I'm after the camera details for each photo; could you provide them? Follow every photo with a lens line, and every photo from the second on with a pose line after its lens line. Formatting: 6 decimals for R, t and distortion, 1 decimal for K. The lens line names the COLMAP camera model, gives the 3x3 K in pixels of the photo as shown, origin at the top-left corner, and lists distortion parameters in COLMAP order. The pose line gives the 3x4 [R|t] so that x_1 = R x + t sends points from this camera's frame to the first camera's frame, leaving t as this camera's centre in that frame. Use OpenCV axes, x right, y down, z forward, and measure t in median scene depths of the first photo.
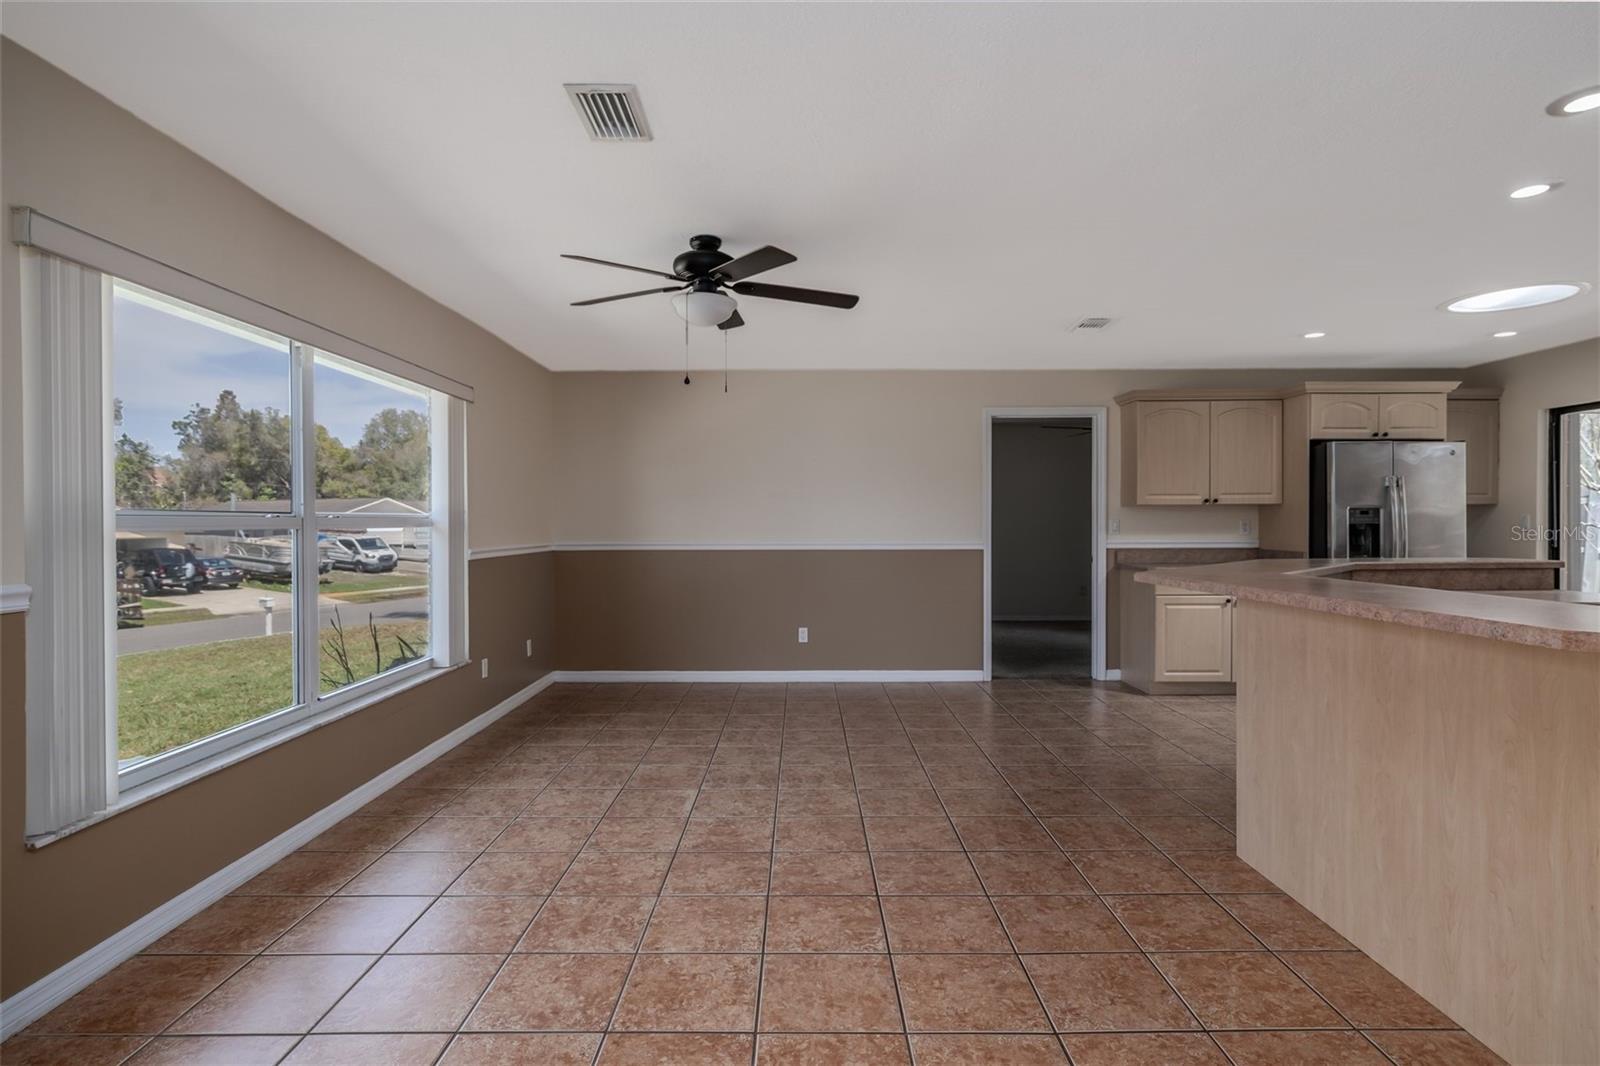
lens RADIAL K [[818.7, 0, 803.5], [0, 818.7, 530.1], [0, 0, 1]] dist [-0.002933, -0.000066]
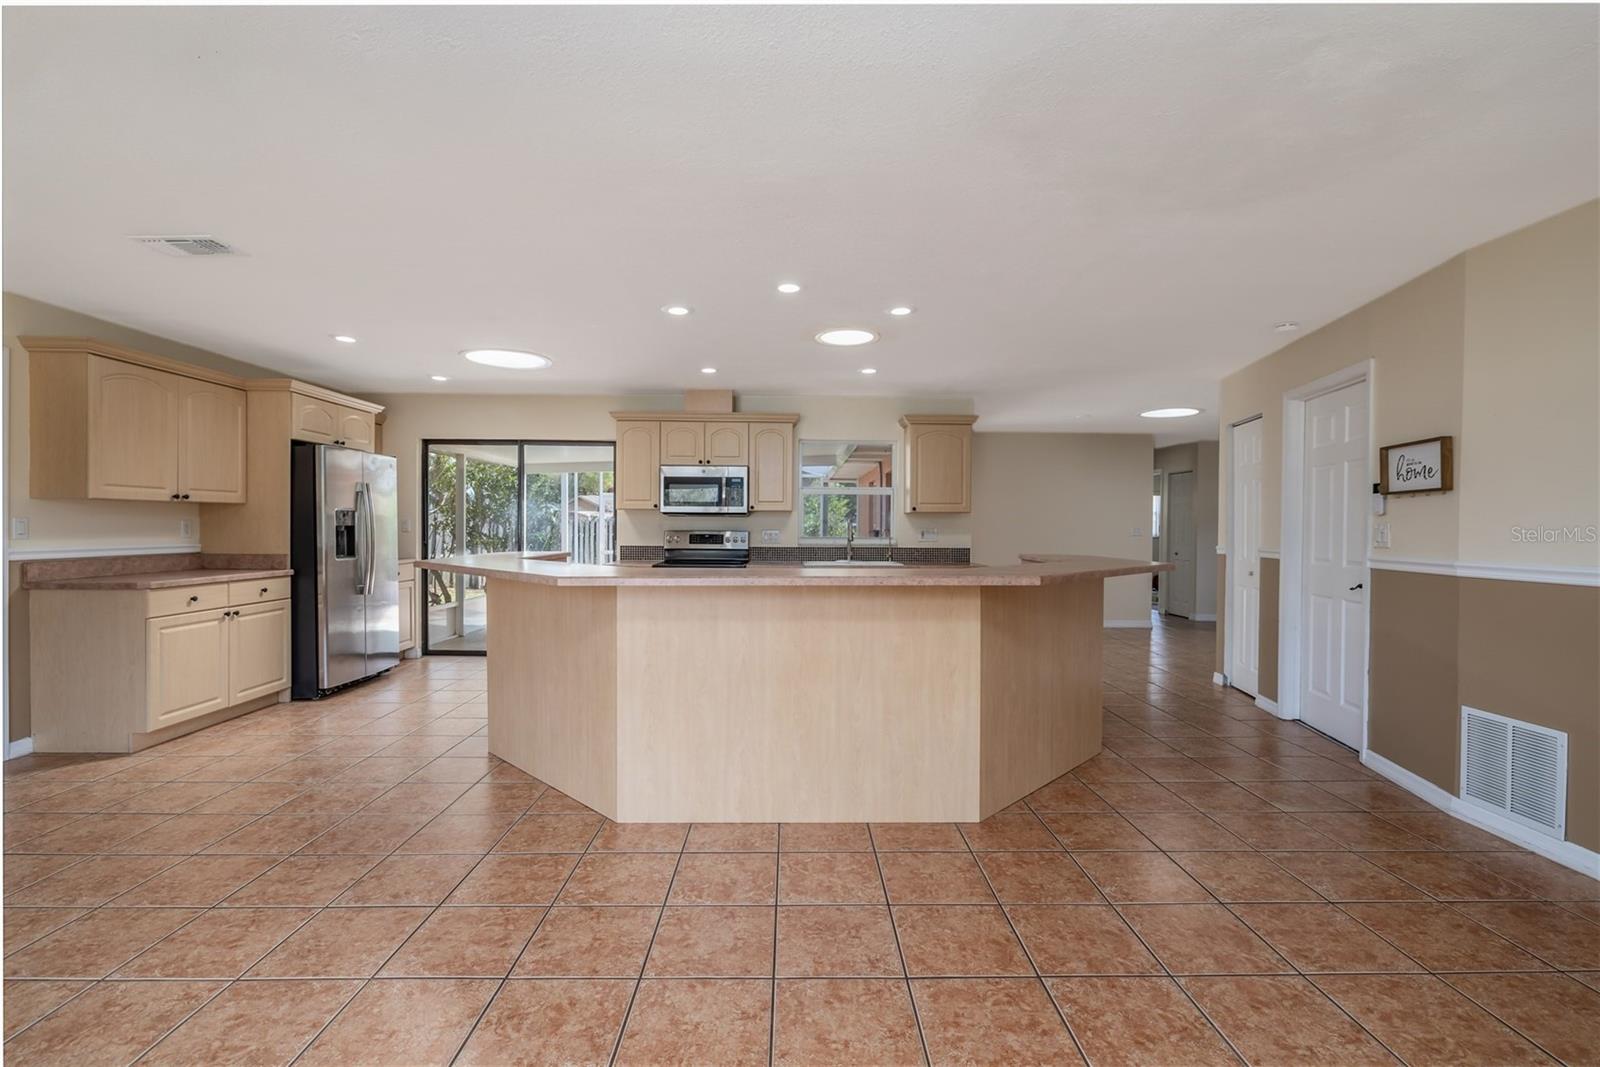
lens RADIAL K [[702.1, 0, 800.0], [0, 702.1, 533.5], [0, 0, 1]] dist [-0.002330, 0.000236]
pose [[-0.011192, -0.008243, 0.999903, -0.398460], [0.004213, 0.999957, 0.008291, -0.003906], [-0.999928, 0.004305, -0.011157, 0.706449]]
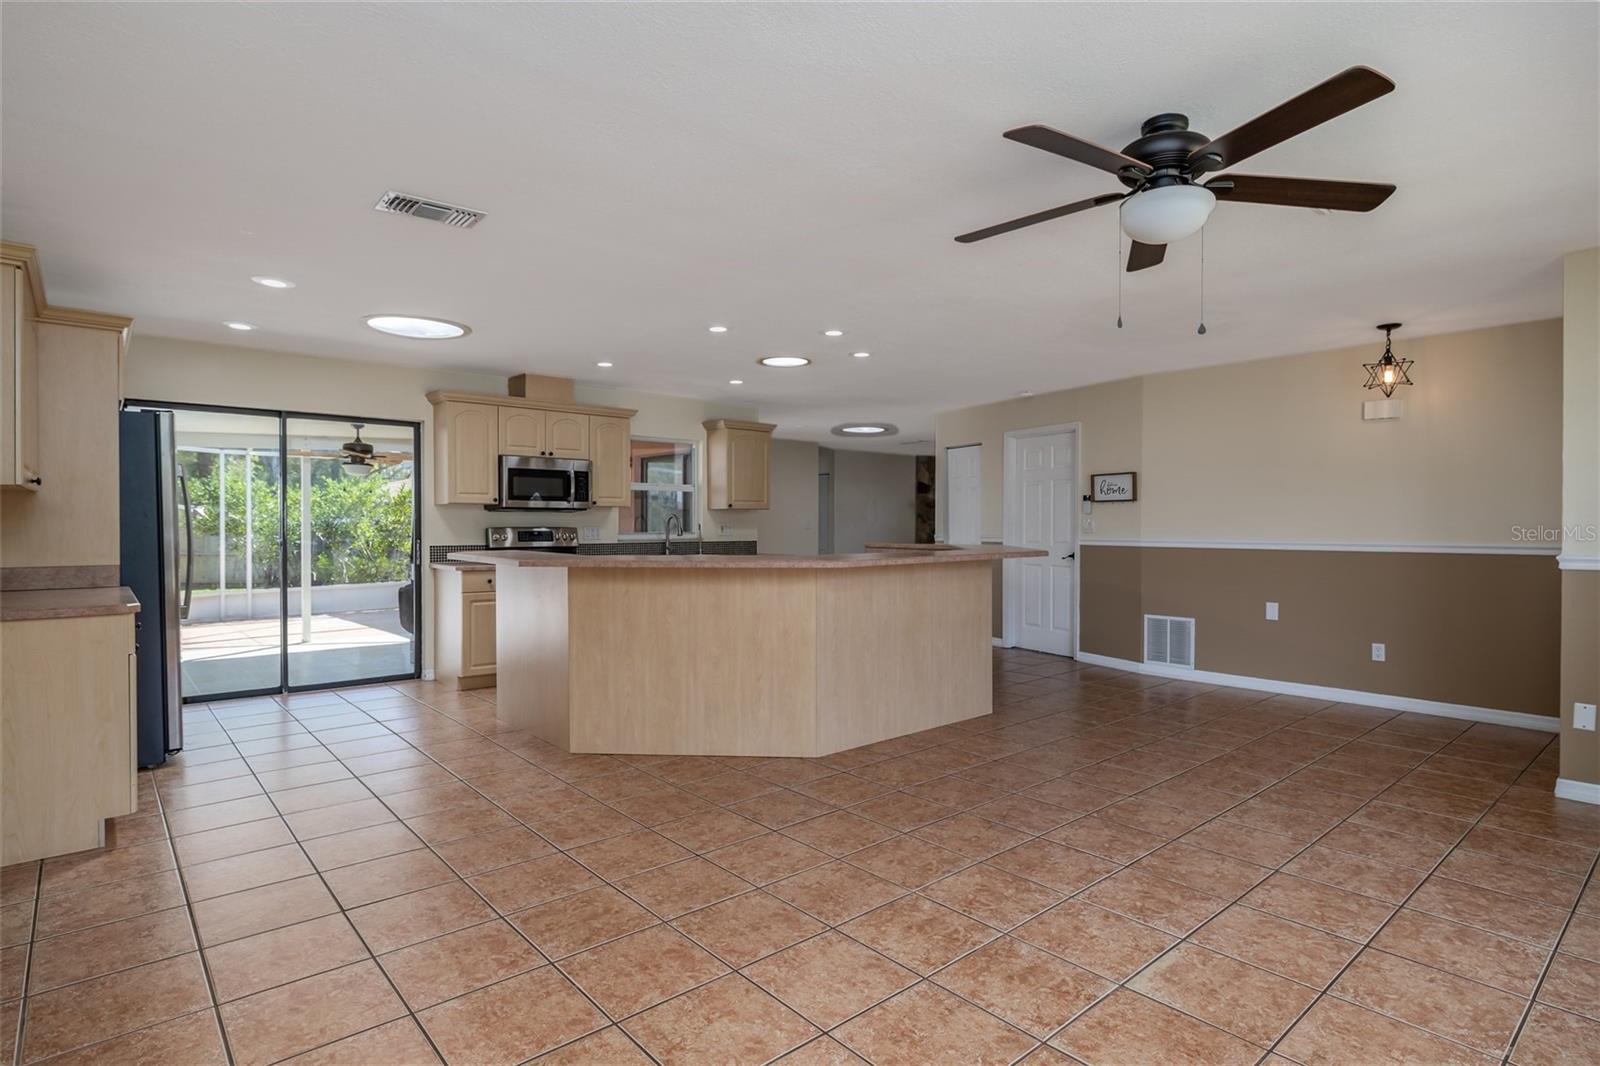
lens RADIAL K [[818.7, 0, 803.5], [0, 818.7, 530.1], [0, 0, 1]] dist [-0.002933, -0.000066]
pose [[-0.653498, -0.003572, 0.756919, -0.480456], [0.008638, 0.999889, 0.012176, -0.009086], [-0.756879, 0.014495, -0.653395, 1.793567]]
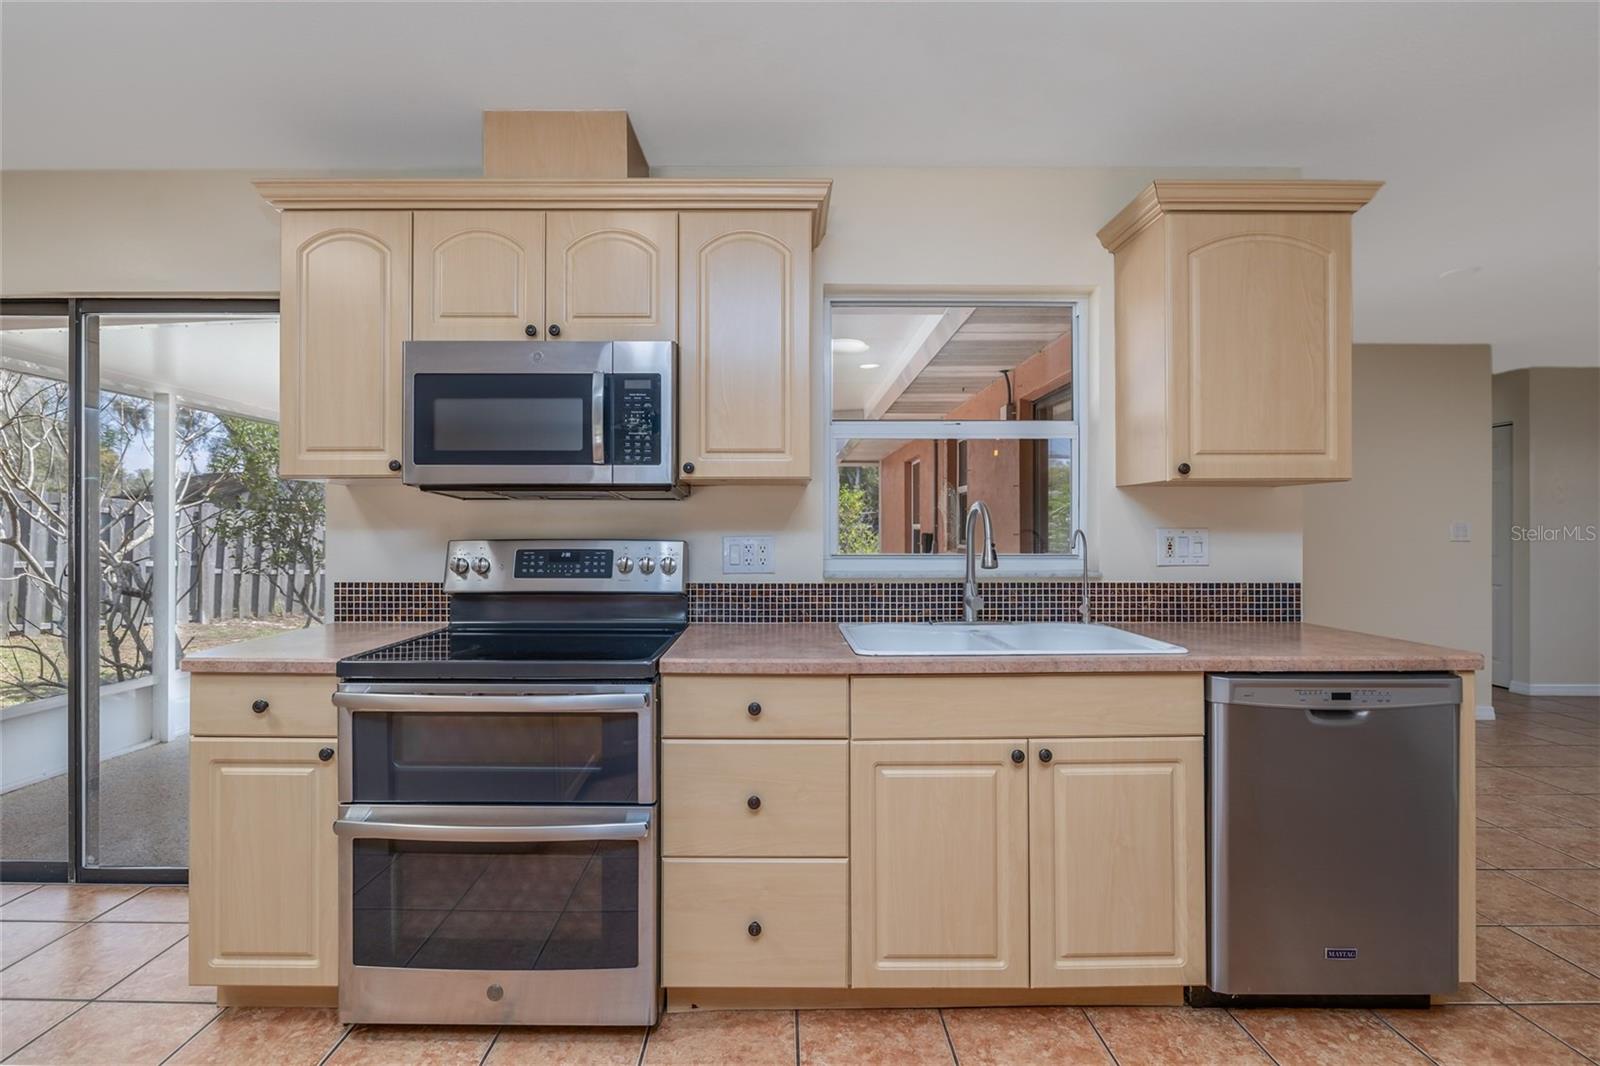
lens RADIAL K [[723.4, 0, 792.3], [0, 723.4, 523.7], [0, 0, 1]] dist [-0.001744, -0.000047]
pose [[-0.001062, 0.004944, 0.999987, 0.850225], [0.010816, 0.999929, -0.004932, -0.006610], [-0.999941, 0.010811, -0.001115, 0.723940]]
